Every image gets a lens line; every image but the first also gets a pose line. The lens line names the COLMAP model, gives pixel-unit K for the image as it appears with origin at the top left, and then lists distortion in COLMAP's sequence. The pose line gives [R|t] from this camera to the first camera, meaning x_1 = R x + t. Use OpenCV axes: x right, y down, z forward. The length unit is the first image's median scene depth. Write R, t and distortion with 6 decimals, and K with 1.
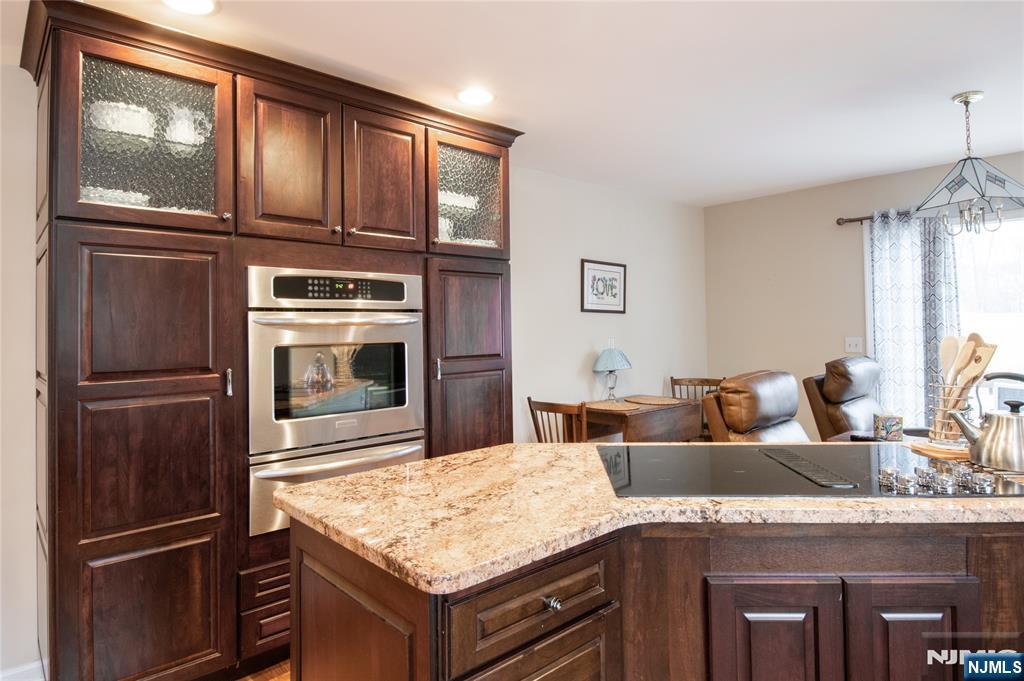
lens RADIAL K [[588.9, 0, 514.6], [0, 588.9, 306.4], [0, 0, 1]] dist [0.006617, -0.000518]
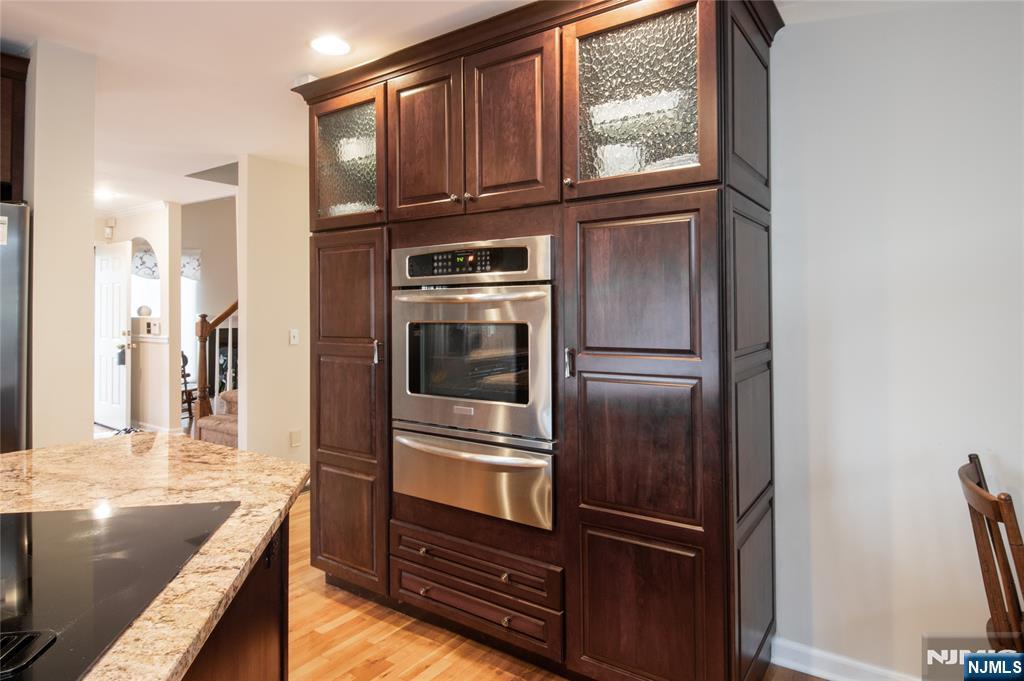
lens RADIAL K [[588.9, 0, 514.6], [0, 588.9, 306.4], [0, 0, 1]] dist [0.006617, -0.000518]
pose [[0.225622, 0.006027, -0.974196, 0.662896], [0.038859, 0.999129, 0.015181, 0.030006], [0.973440, -0.041282, 0.225191, 0.939514]]
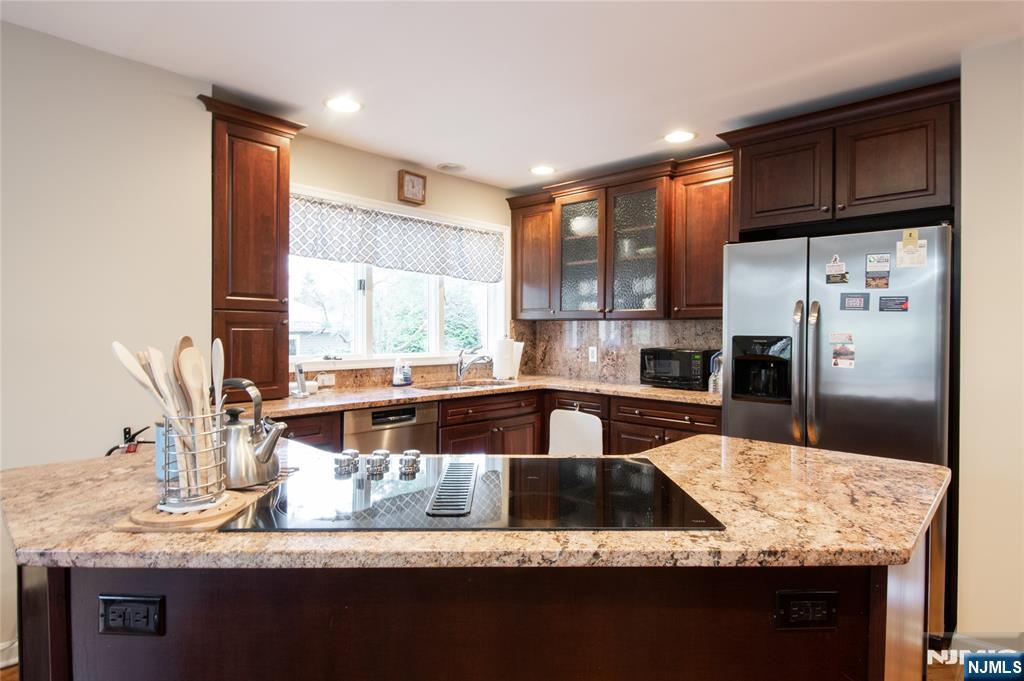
lens RADIAL K [[554.8, 0, 522.3], [0, 554.8, 340.4], [0, 0, 1]] dist [0.000425, -0.000150]
pose [[-0.996203, 0.009775, -0.086507, 0.319161], [0.011893, 0.999641, -0.023994, 0.052382], [0.086242, -0.024932, -0.995962, 1.255588]]
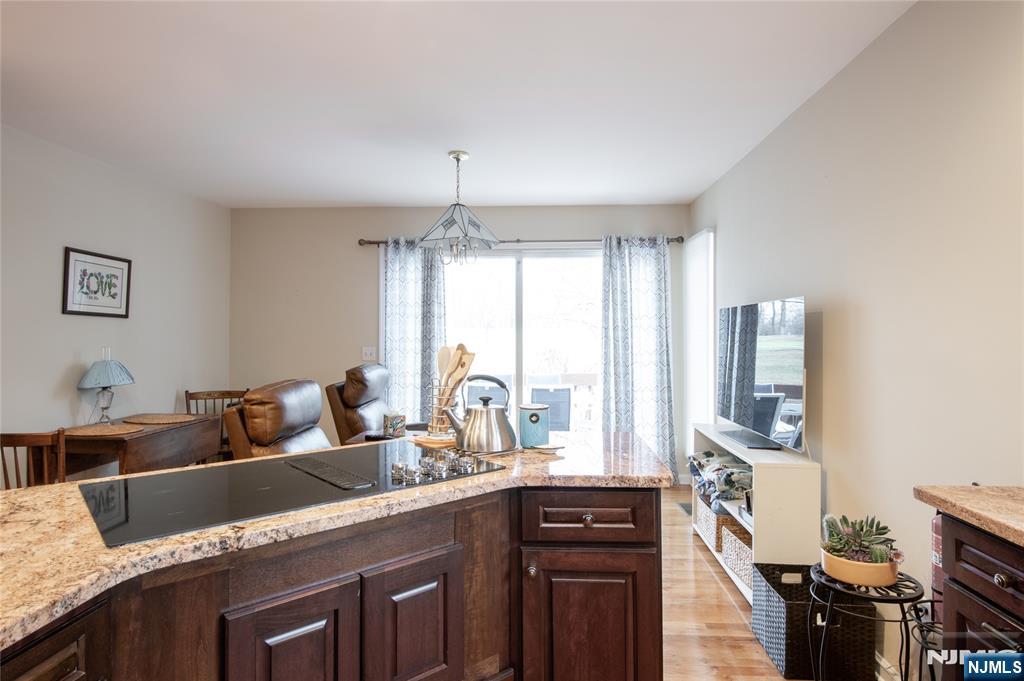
lens RADIAL K [[578.3, 0, 516.9], [0, 578.3, 325.9], [0, 0, 1]] dist [0.018224, -0.024360]
pose [[0.712802, 0.027659, 0.700820, 0.006826], [-0.039356, 0.999225, 0.000593, 0.001913], [-0.700260, -0.028005, 0.713338, 0.038923]]
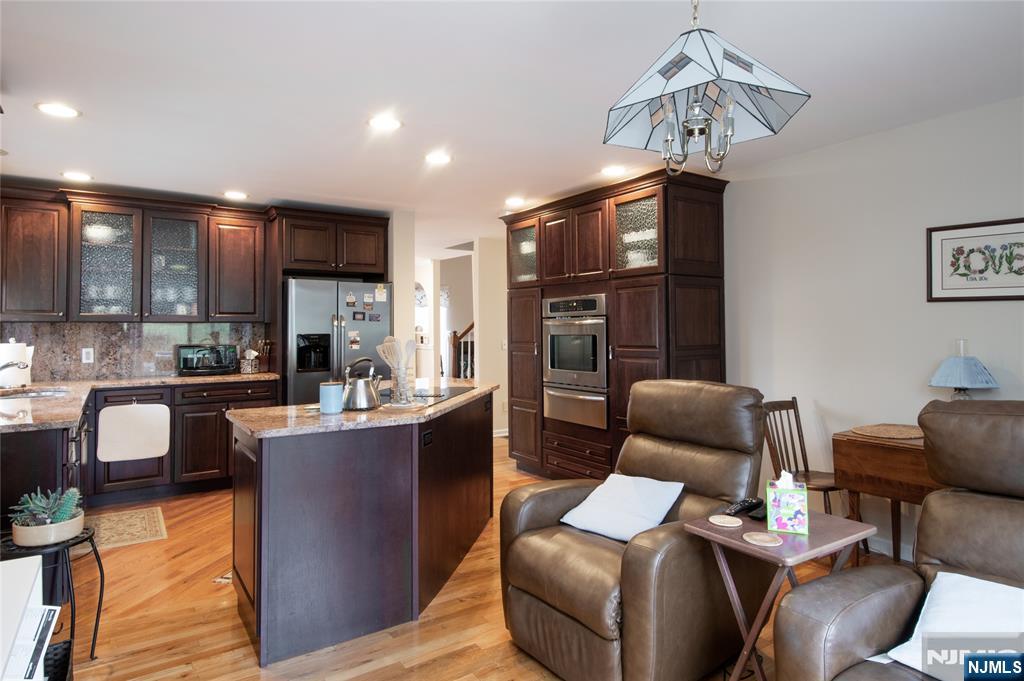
lens RADIAL K [[581.1, 0, 513.1], [0, 581.1, 316.2], [0, 0, 1]] dist [0.016940, -0.025966]
pose [[-0.141377, -0.005683, -0.989940, 1.741071], [0.050098, 0.998661, -0.012888, 0.020045], [0.988687, -0.051416, -0.140903, 1.162314]]
